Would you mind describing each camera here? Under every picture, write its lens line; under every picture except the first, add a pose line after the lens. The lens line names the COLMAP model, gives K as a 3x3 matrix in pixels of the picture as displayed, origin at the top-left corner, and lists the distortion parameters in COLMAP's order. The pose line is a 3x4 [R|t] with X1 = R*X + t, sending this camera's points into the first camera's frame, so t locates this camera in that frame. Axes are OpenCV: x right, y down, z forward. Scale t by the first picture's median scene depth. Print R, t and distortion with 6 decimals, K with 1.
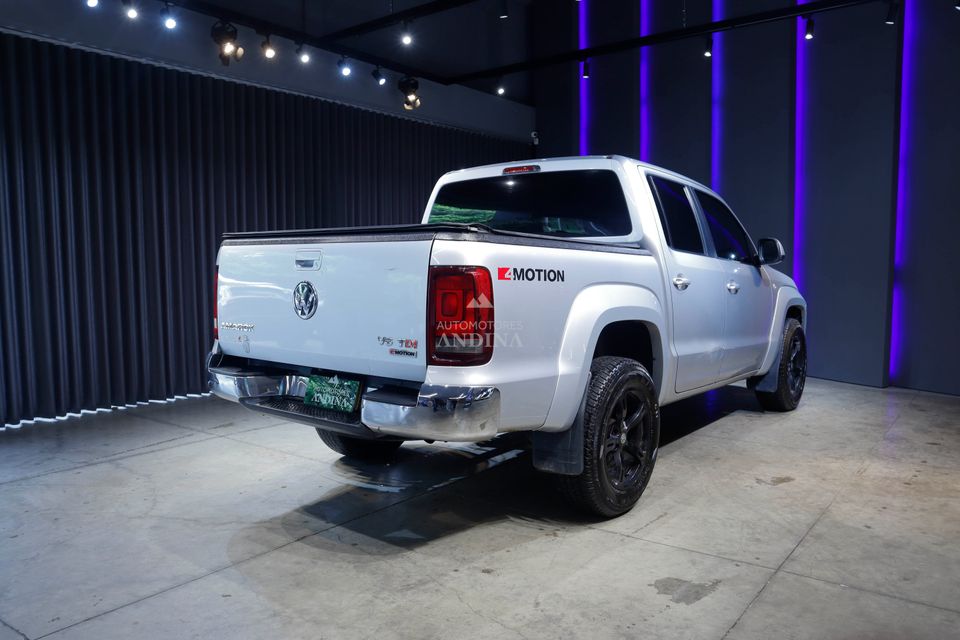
lens RADIAL K [[742.2, 0, 473.9], [0, 742.2, 321.6], [0, 0, 1]] dist [-0.079562, 0.036846]
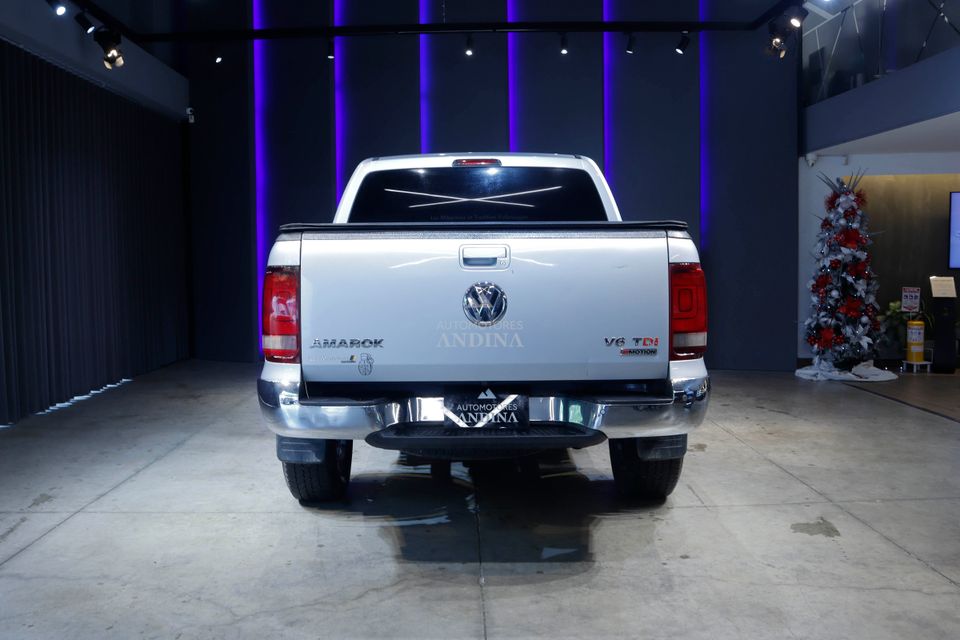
lens RADIAL K [[836.8, 0, 471.5], [0, 836.8, 303.2], [0, 0, 1]] dist [-0.104502, 0.044647]
pose [[0.782425, -0.039886, 0.621466, -0.662475], [0.058443, 0.998245, -0.009511, -0.016706], [-0.619996, 0.043762, 0.783384, 0.190064]]
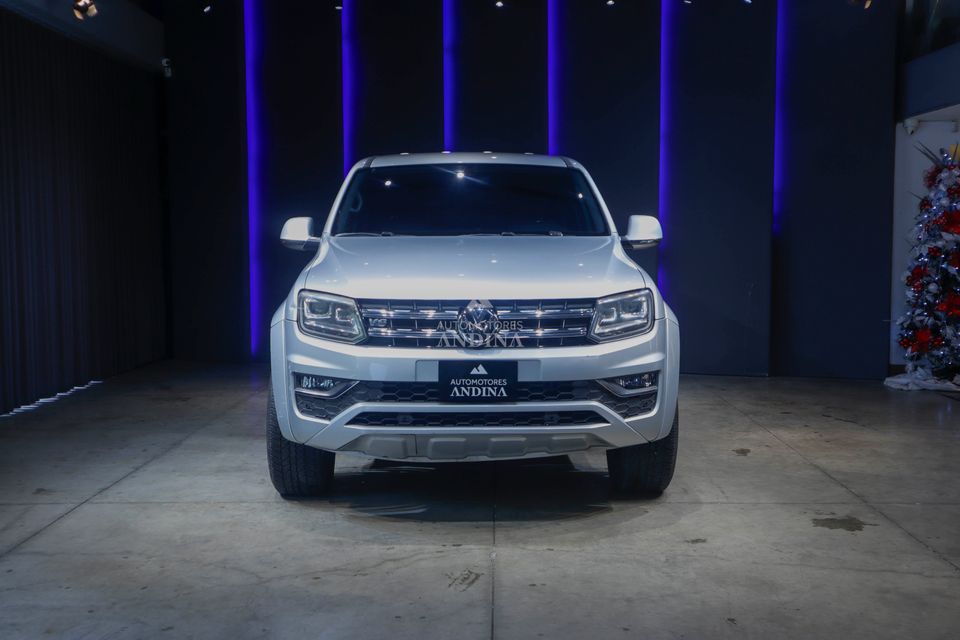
lens RADIAL K [[1120.1, 0, 485.4], [0, 1120.1, 319.8], [0, 0, 1]] dist [0.034836, 0.000000]
pose [[0.797944, -0.043558, 0.601156, -0.841868], [0.049701, 0.998744, 0.006396, -0.001791], [-0.600679, 0.024774, 0.799106, -0.078124]]
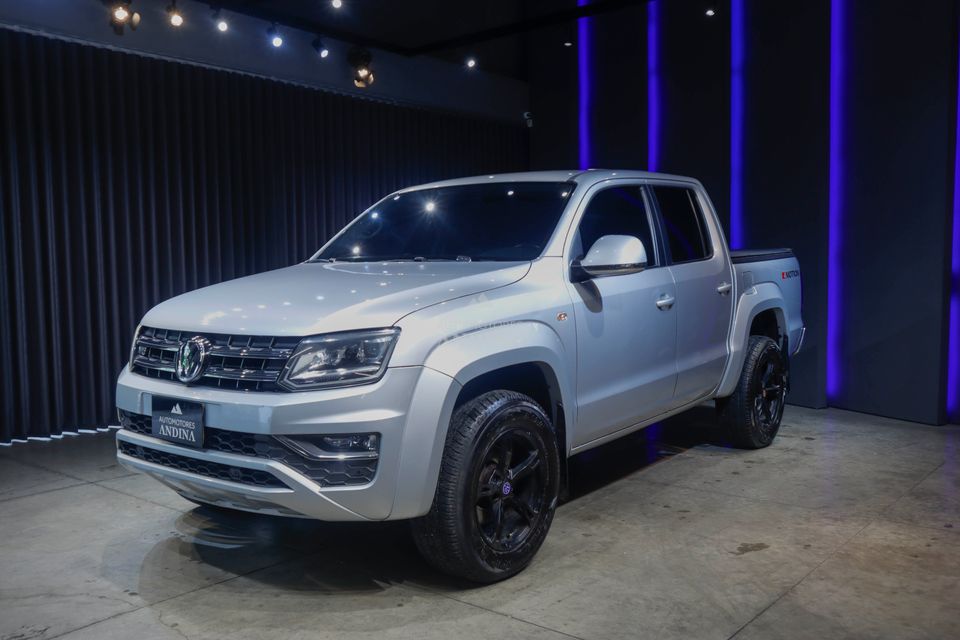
lens RADIAL K [[878.1, 0, 477.1], [0, 878.1, 324.3], [0, 0, 1]] dist [-0.021496, 0.000000]
pose [[0.999253, -0.000019, -0.038654, 0.162019], [-0.000507, 0.999907, -0.013601, -0.011747], [0.038651, 0.013610, 0.999160, 0.038428]]
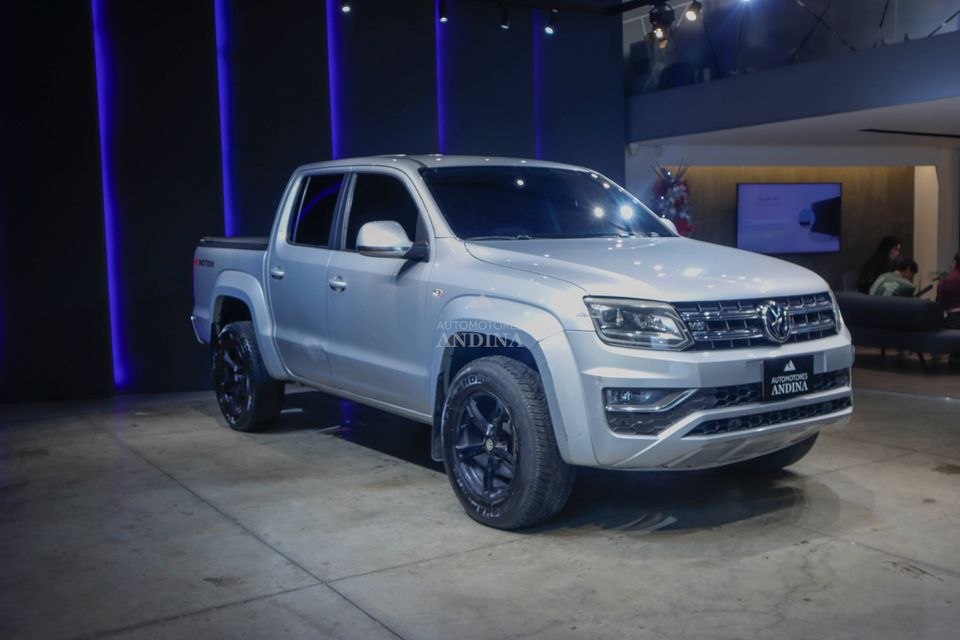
lens RADIAL K [[995.3, 0, 485.4], [0, 995.3, 319.1], [0, 0, 1]] dist [-0.004942, 0.000000]
pose [[0.332579, -0.075494, 0.940049, -1.226454], [0.100357, 0.993964, 0.044319, -0.069029], [-0.937720, 0.079601, 0.338148, 0.796299]]
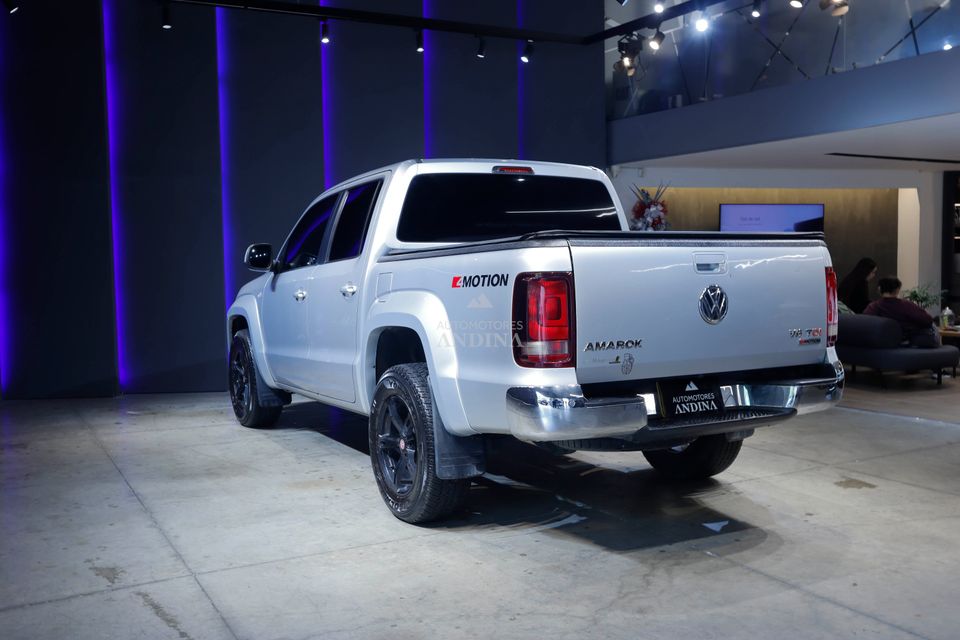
lens RADIAL K [[937.6, 0, 487.0], [0, 937.6, 315.9], [0, 0, 1]] dist [-0.010186, 0.000000]
pose [[0.391488, -0.057929, 0.918358, -1.156036], [0.087531, 0.995835, 0.025503, -0.055817], [-0.916011, 0.070400, 0.394928, 0.614145]]
